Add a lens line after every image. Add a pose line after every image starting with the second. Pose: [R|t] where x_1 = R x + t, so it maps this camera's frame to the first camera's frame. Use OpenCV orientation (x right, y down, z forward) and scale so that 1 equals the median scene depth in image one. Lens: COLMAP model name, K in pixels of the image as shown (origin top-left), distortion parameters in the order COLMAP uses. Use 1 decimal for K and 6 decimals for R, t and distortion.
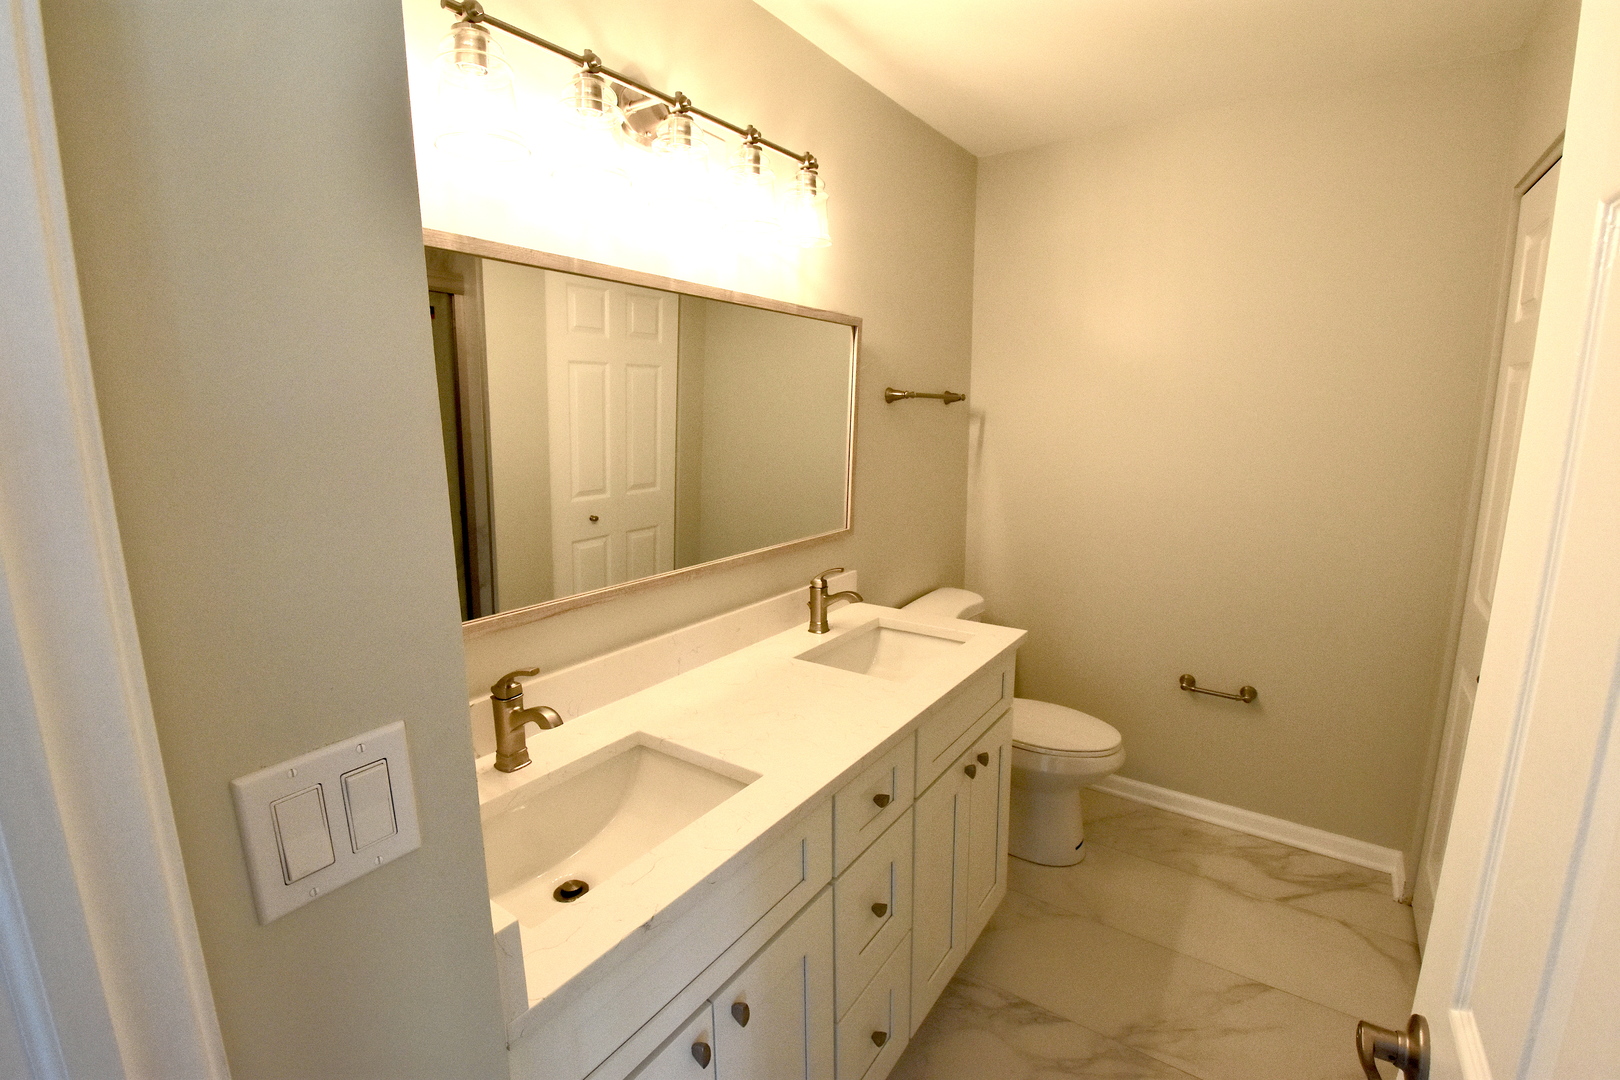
lens RADIAL K [[707.8, 0, 816.3], [0, 707.8, 544.8], [0, 0, 1]] dist [-0.001336, -0.012884]
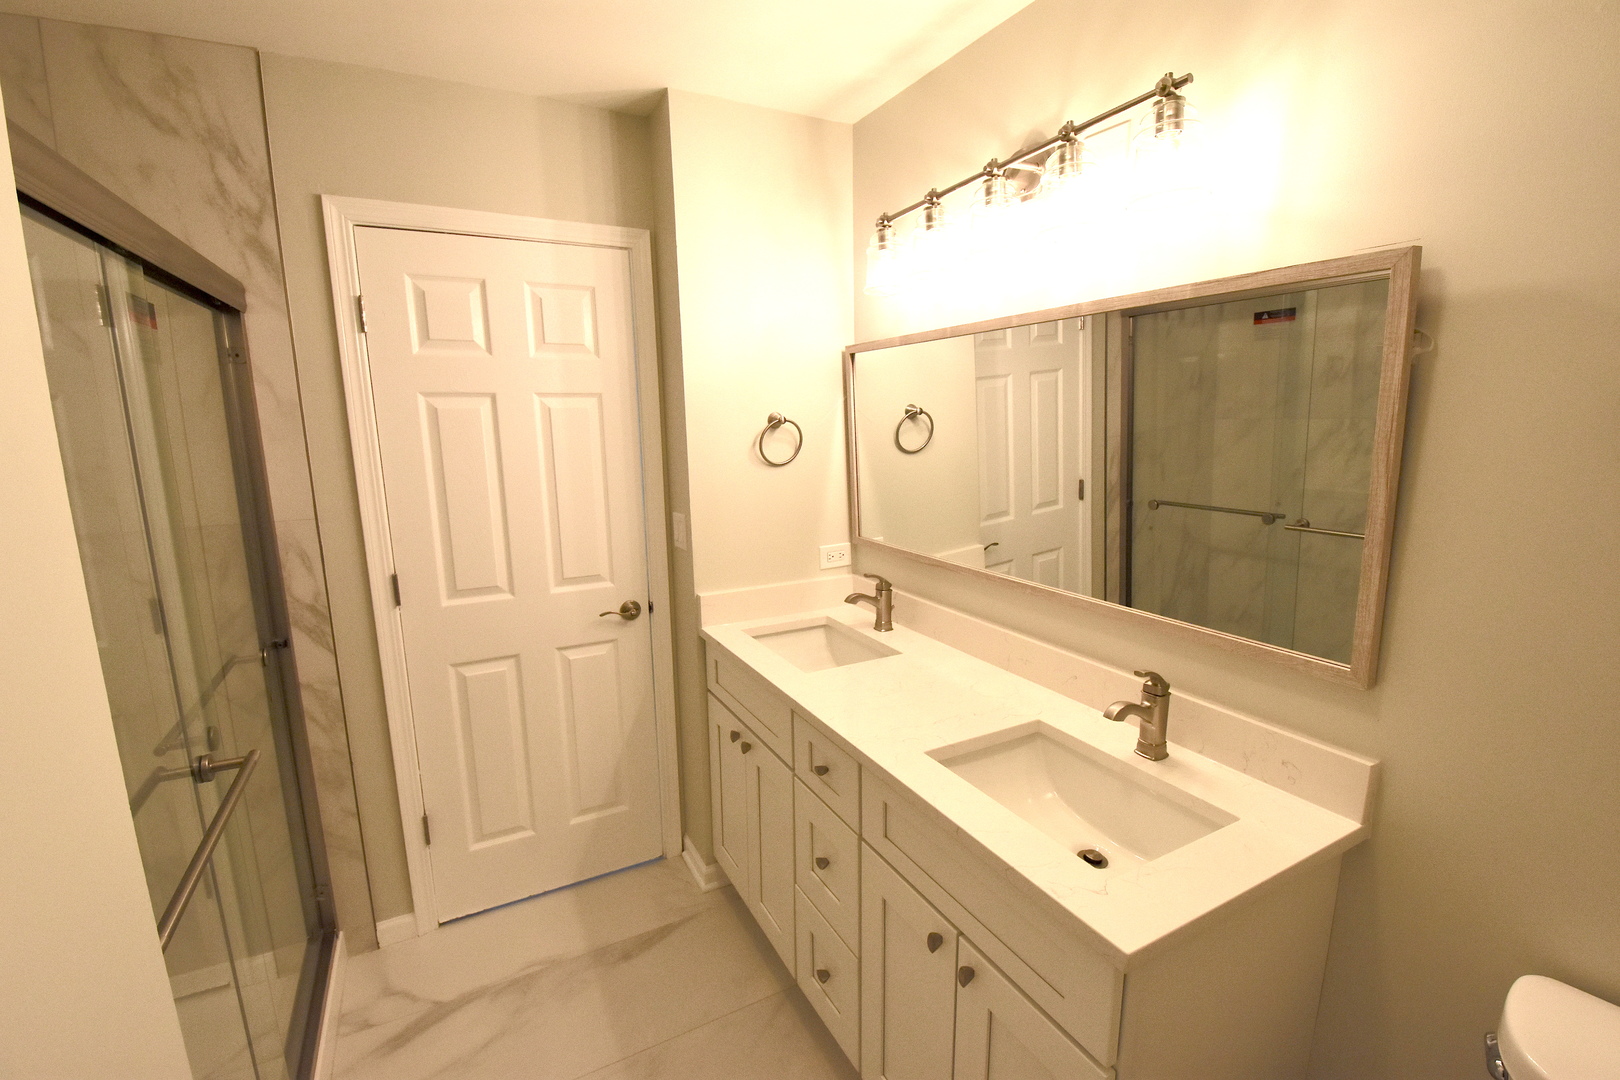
lens RADIAL K [[704.9, 0, 810.7], [0, 704.9, 545.7], [0, 0, 1]] dist [0.018004, -0.025195]
pose [[-0.461721, 0.161101, -0.872273, 1.006014], [-0.150374, 0.954919, 0.255963, -0.275077], [0.874186, 0.249351, -0.416681, 1.302973]]
